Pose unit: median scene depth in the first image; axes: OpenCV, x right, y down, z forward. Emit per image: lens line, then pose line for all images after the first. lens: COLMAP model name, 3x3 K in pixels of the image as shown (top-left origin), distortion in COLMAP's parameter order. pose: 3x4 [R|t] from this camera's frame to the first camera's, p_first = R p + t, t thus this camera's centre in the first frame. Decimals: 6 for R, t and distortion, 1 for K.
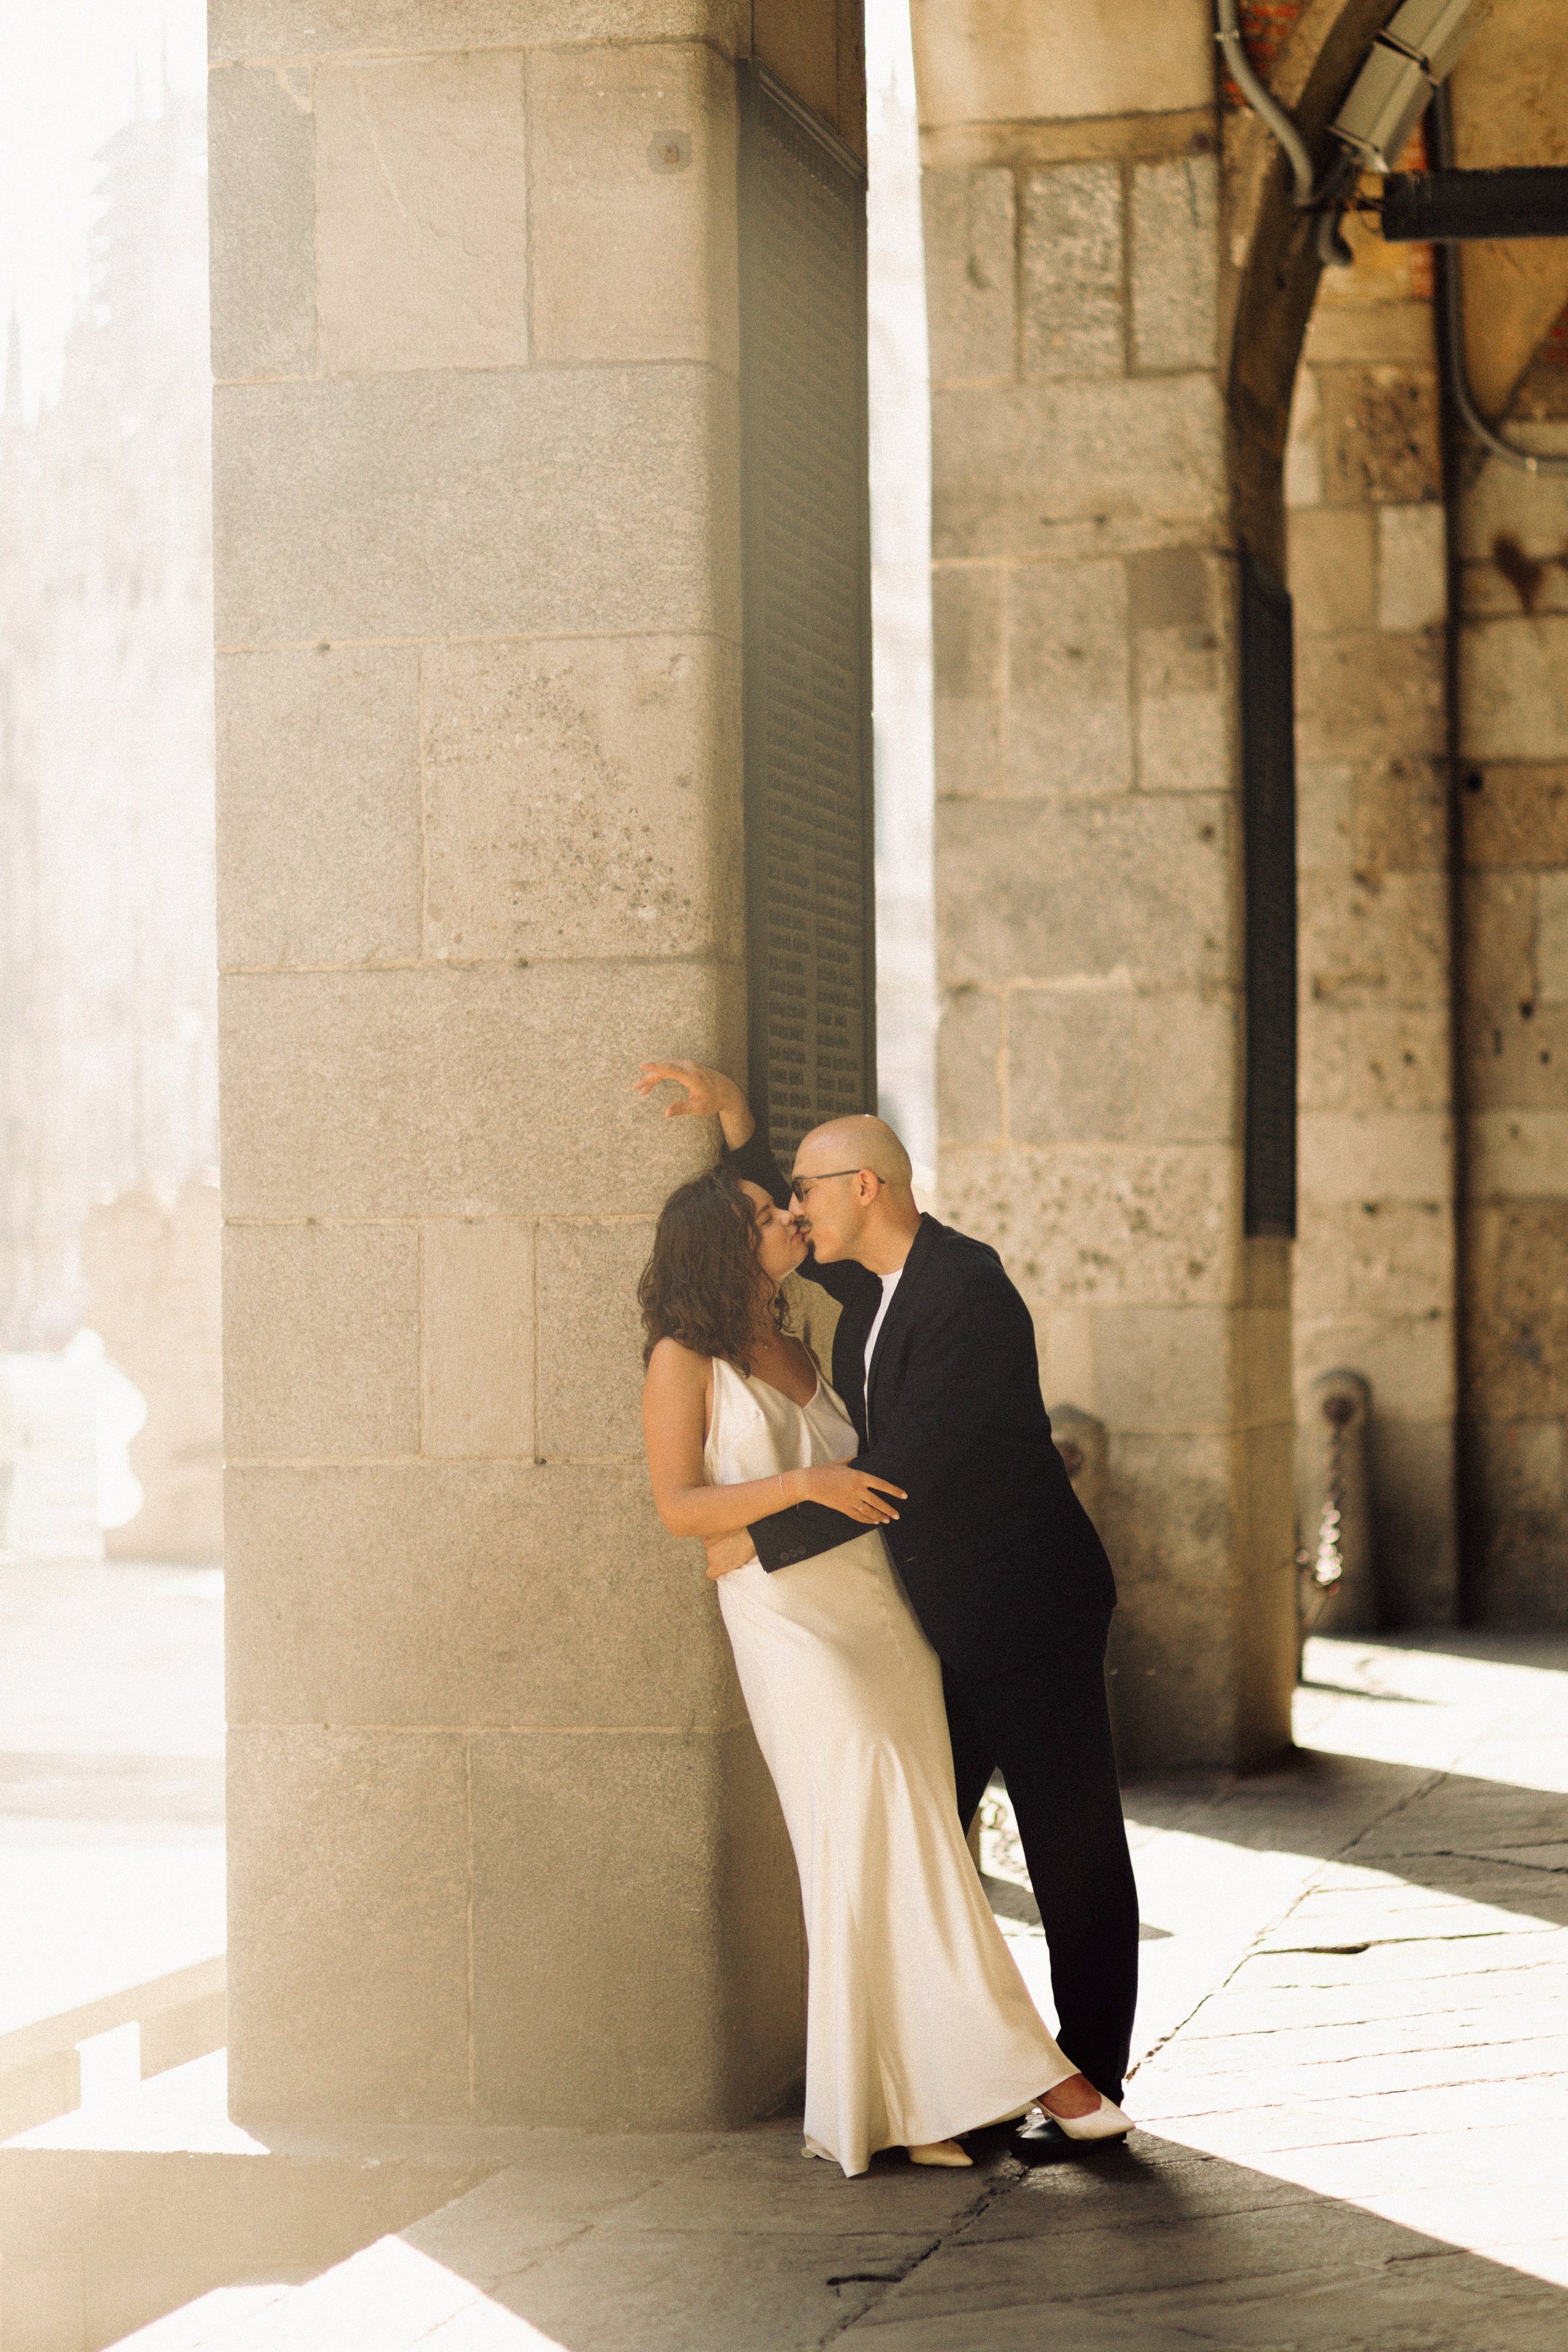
lens RADIAL K [[5694.0, 0, 784.0], [0, 5694.0, 1176.0], [0, 0, 1]] dist [-0.009225, -0.359567]
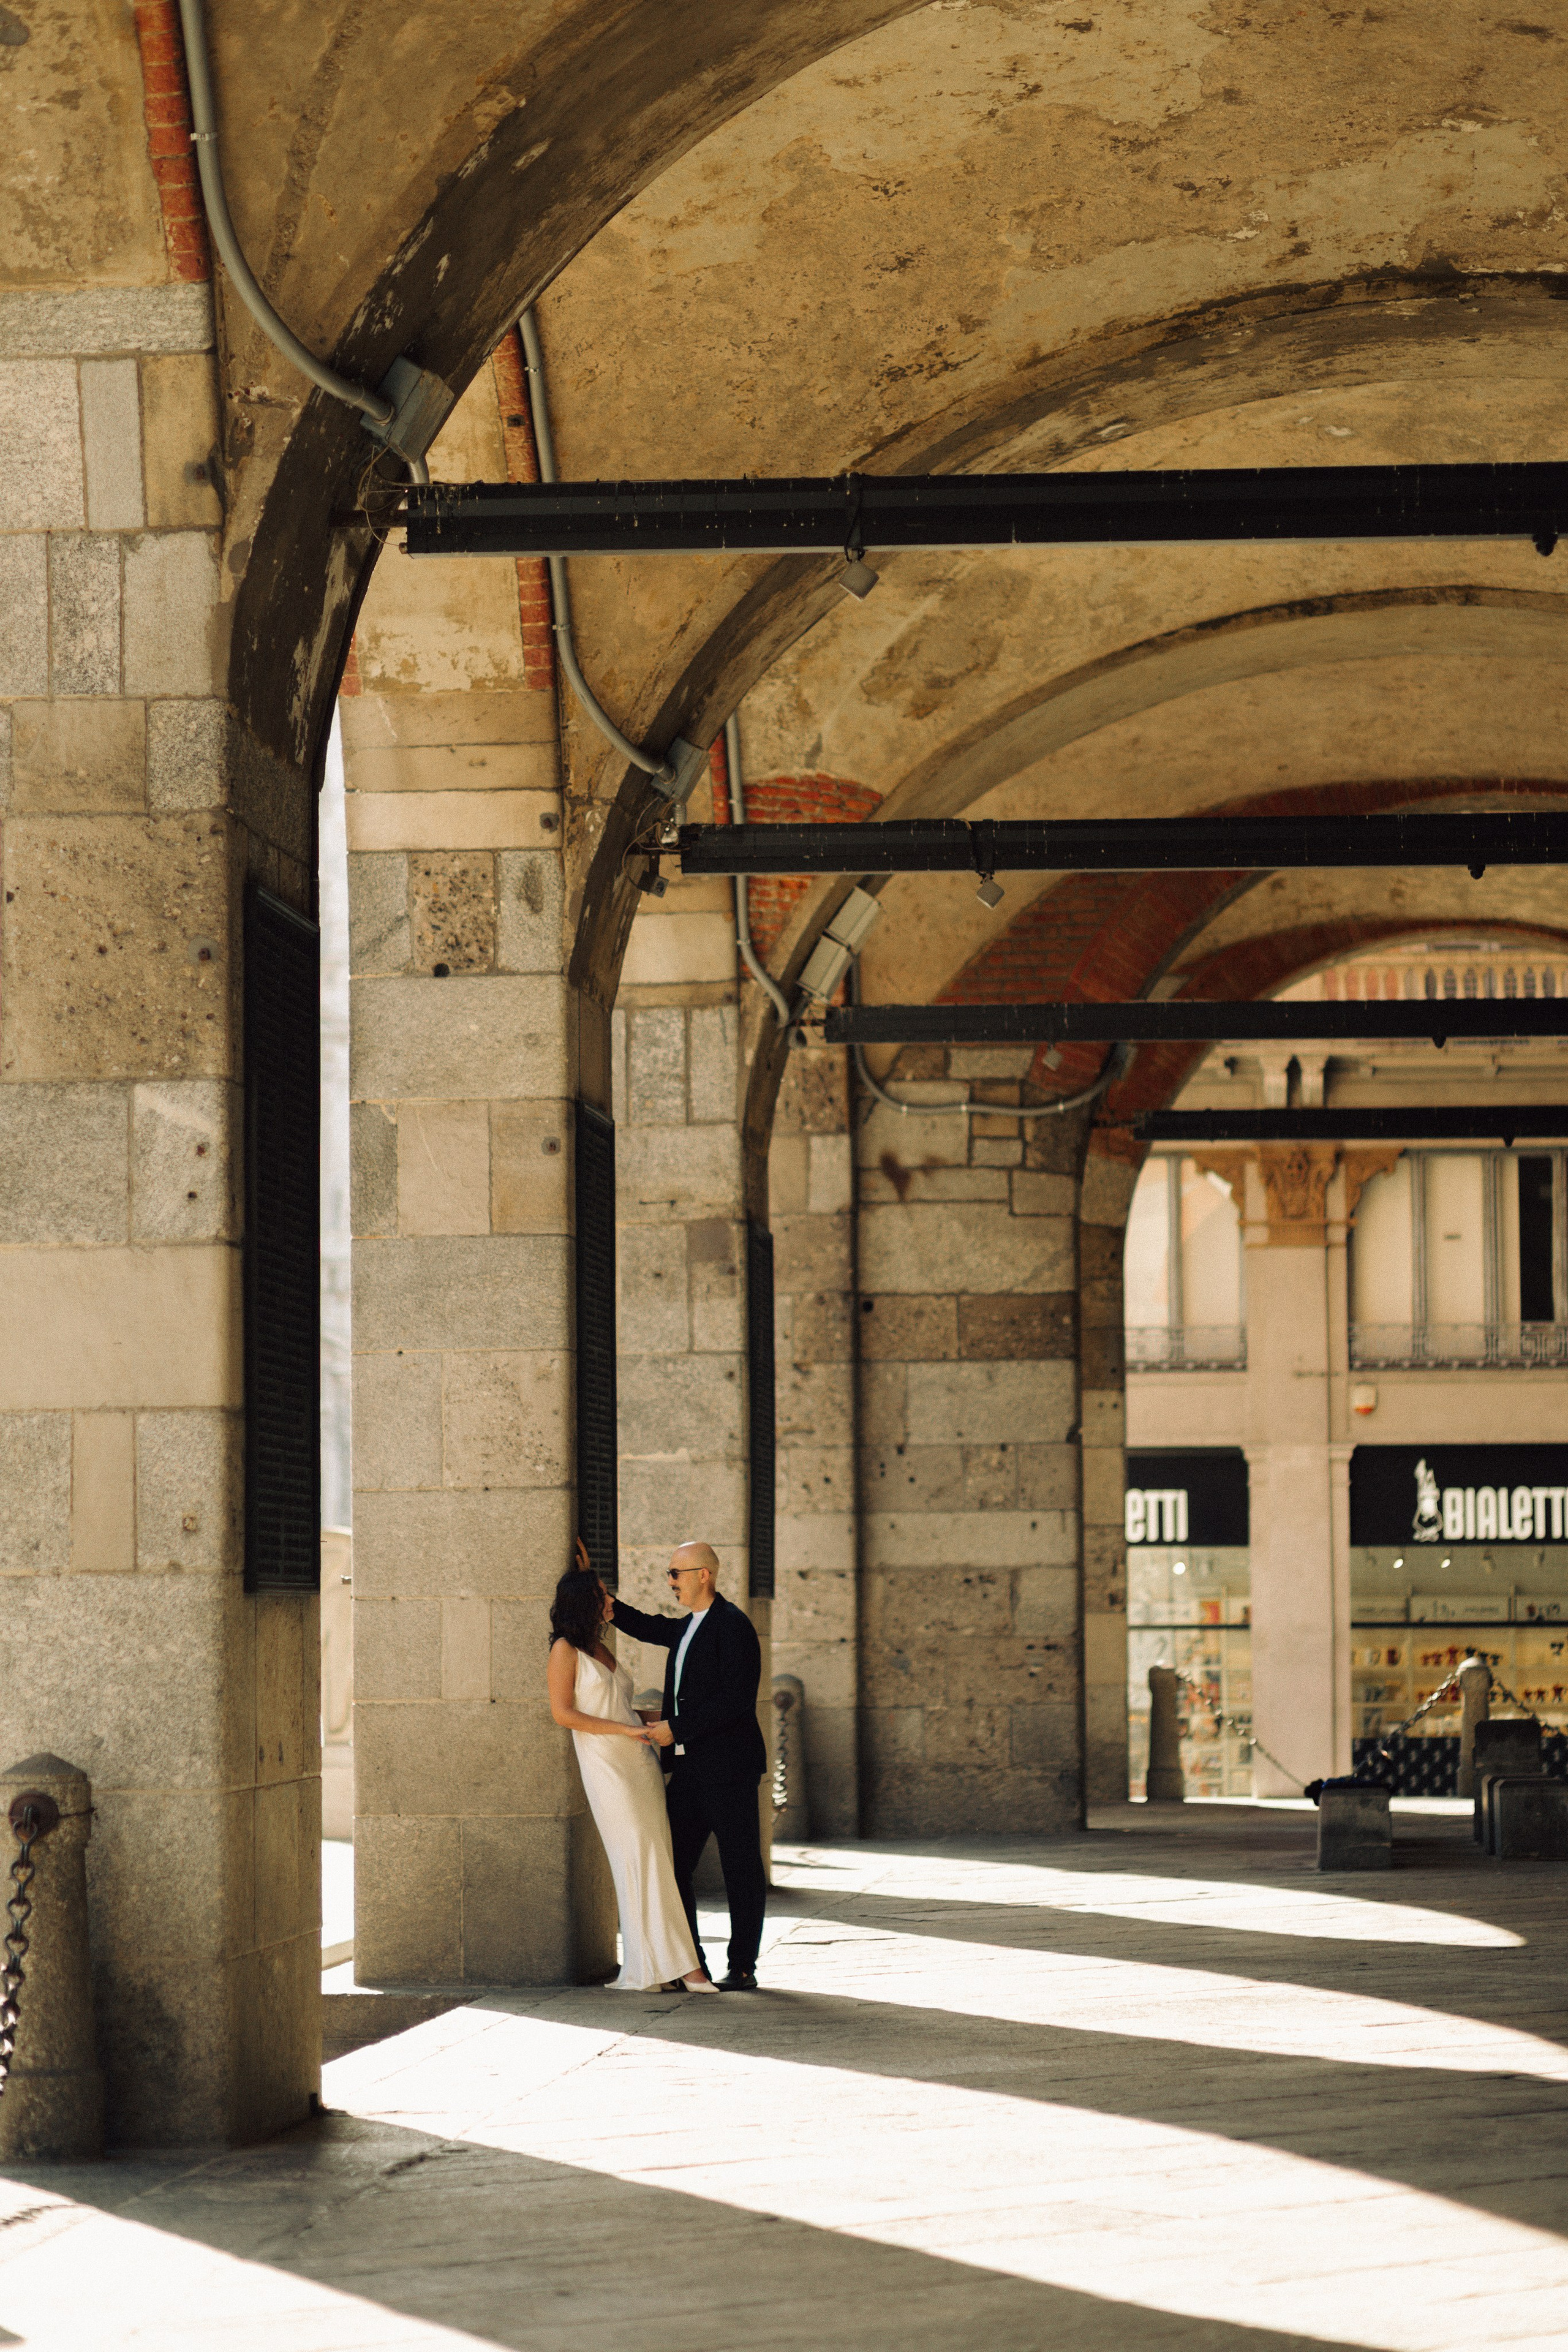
lens RADIAL K [[5694.0, 0, 784.0], [0, 5694.0, 1176.0], [0, 0, 1]] dist [-0.009225, -0.359567]
pose [[0.993707, 0.008986, 0.111648, -0.112165], [-0.002499, 0.998308, -0.058101, -0.017930], [-0.111981, 0.057456, 0.992048, -0.810415]]
